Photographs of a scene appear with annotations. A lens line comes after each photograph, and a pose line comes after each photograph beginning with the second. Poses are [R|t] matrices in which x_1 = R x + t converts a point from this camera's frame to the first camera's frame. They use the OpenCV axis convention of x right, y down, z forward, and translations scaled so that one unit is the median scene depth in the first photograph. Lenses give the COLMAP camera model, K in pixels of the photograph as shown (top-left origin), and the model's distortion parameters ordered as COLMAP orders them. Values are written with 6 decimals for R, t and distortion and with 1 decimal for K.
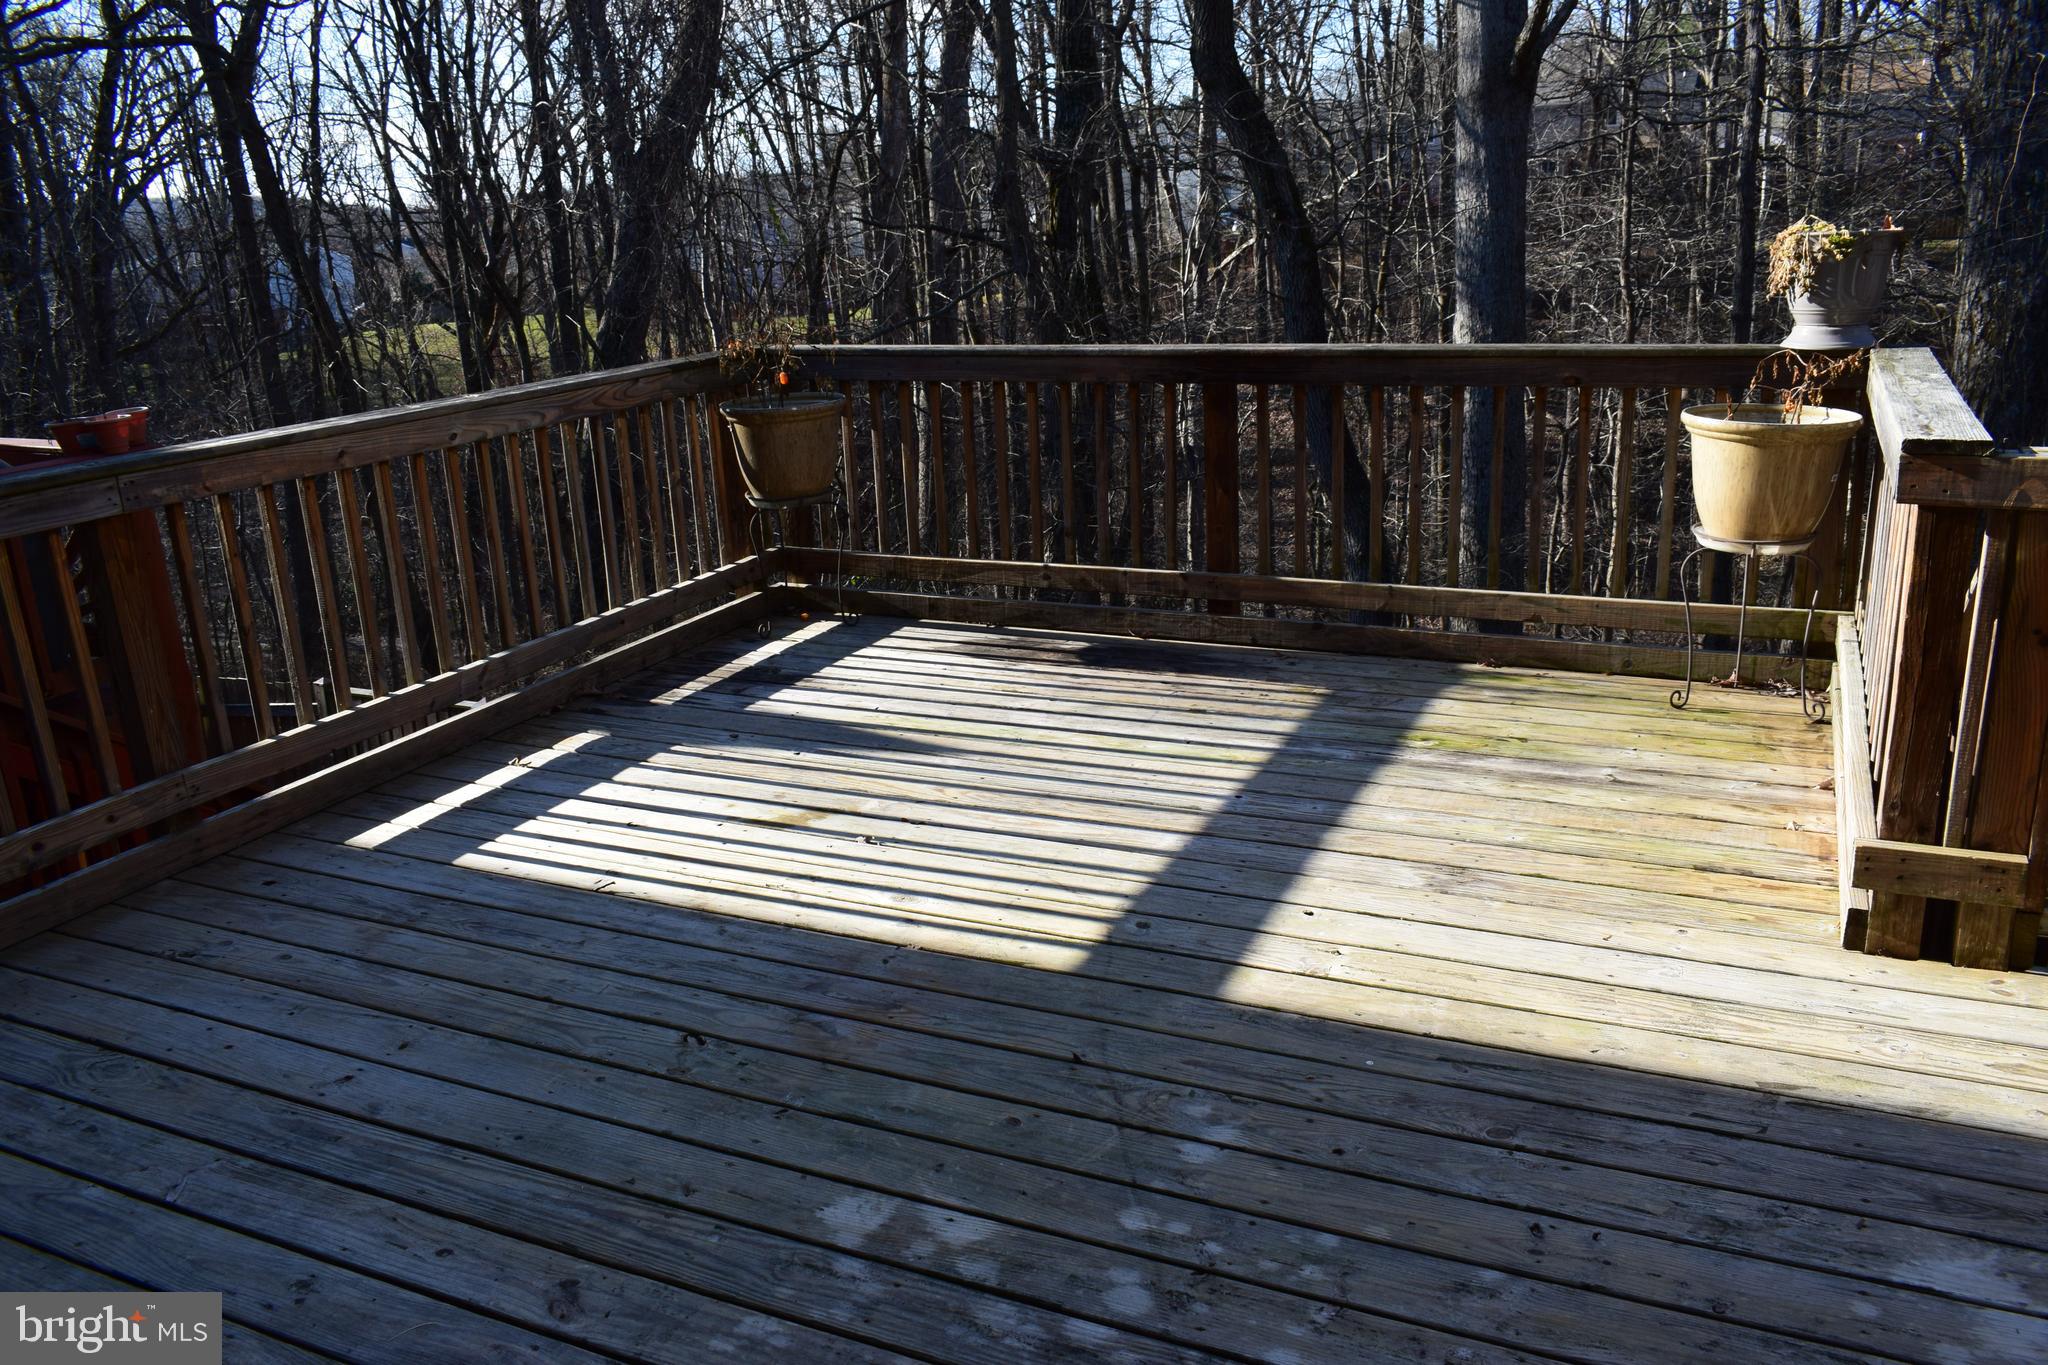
lens RADIAL K [[1573.2, 0, 1034.1], [0, 1573.2, 680.1], [0, 0, 1]] dist [-0.026298, 0.016620]
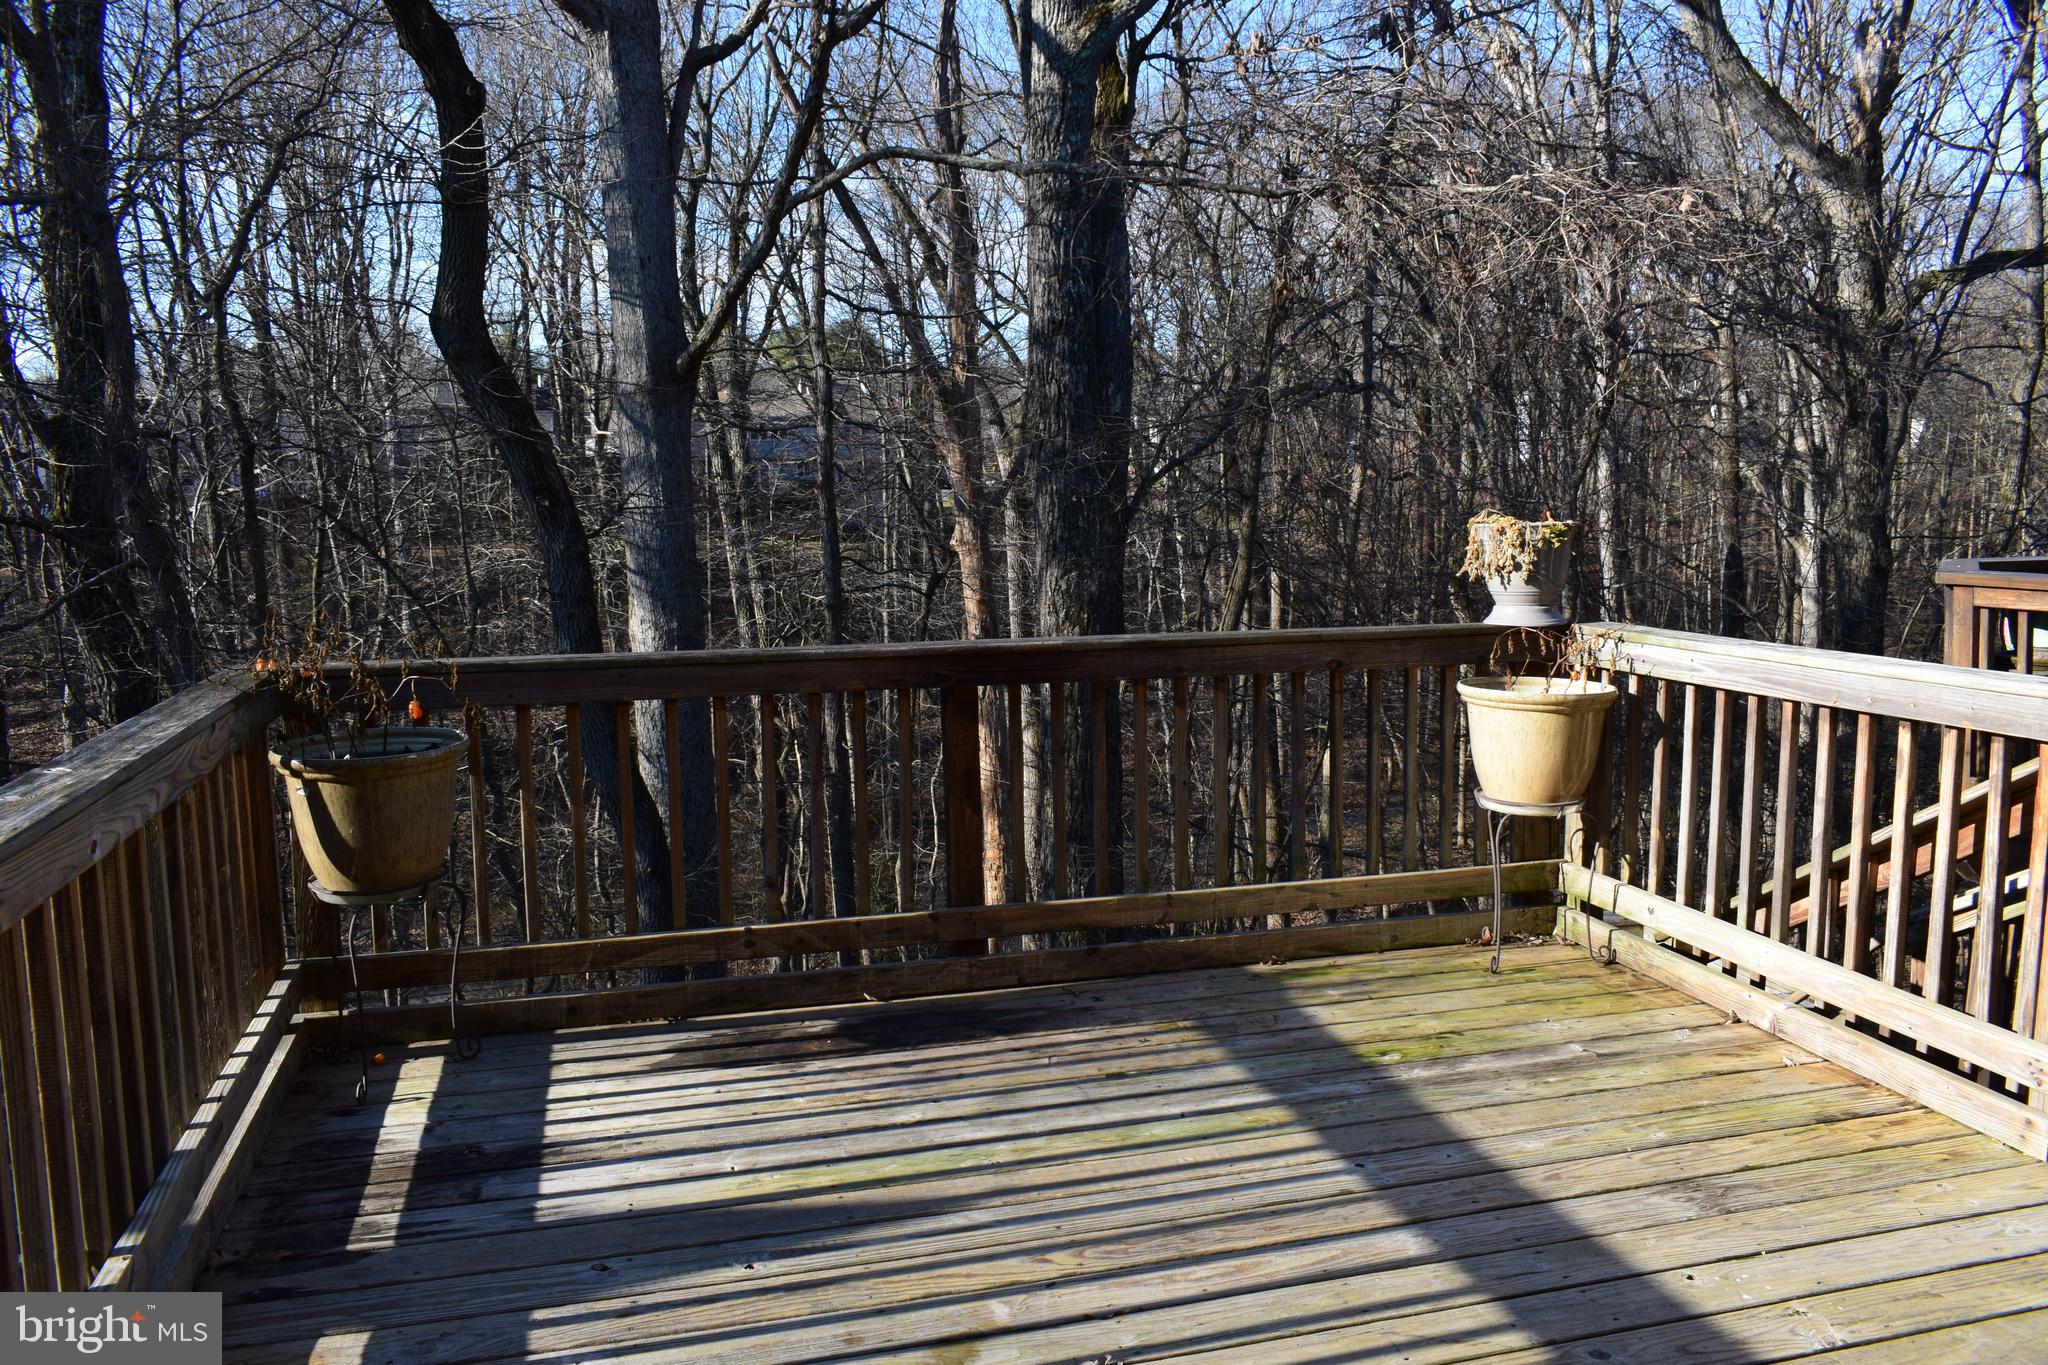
lens RADIAL K [[1573.2, 0, 1034.5], [0, 1573.2, 679.5], [0, 0, 1]] dist [-0.026298, 0.016620]
pose [[0.759405, -0.045486, 0.649026, -0.470927], [0.164293, 0.978631, -0.123648, -0.092307], [-0.629533, 0.200529, 0.750651, 0.383626]]
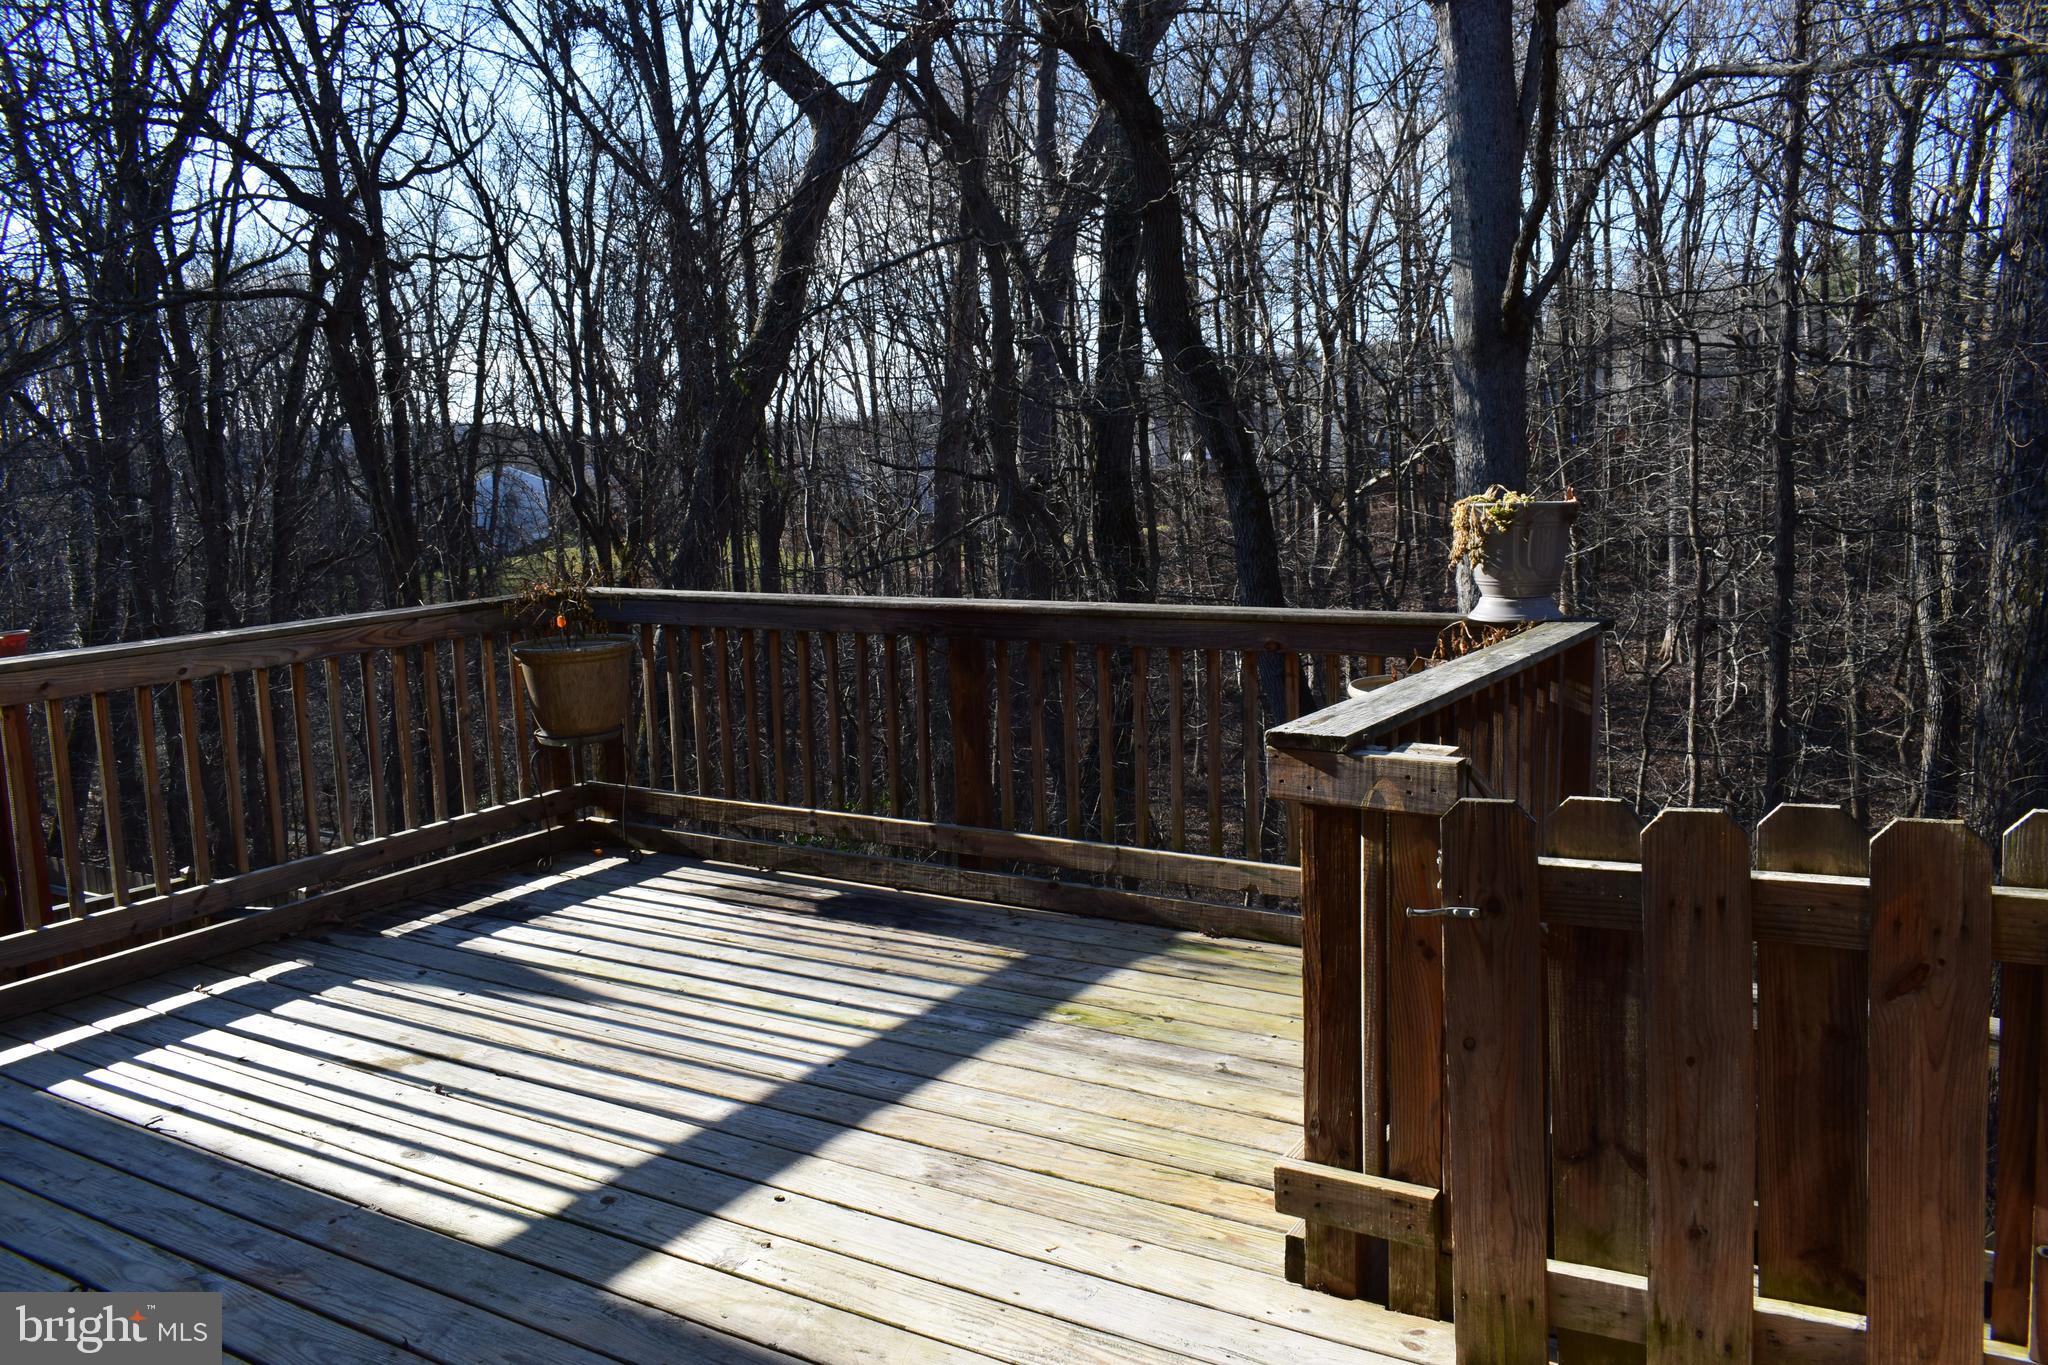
lens RADIAL K [[1573.2, 0, 1031.0], [0, 1573.2, 681.9], [0, 0, 1]] dist [-0.026298, 0.016620]
pose [[0.993760, 0.028167, -0.107926, 0.311122], [-0.043105, 0.989398, -0.138684, -0.027367], [0.102875, 0.142471, 0.984438, 0.024012]]
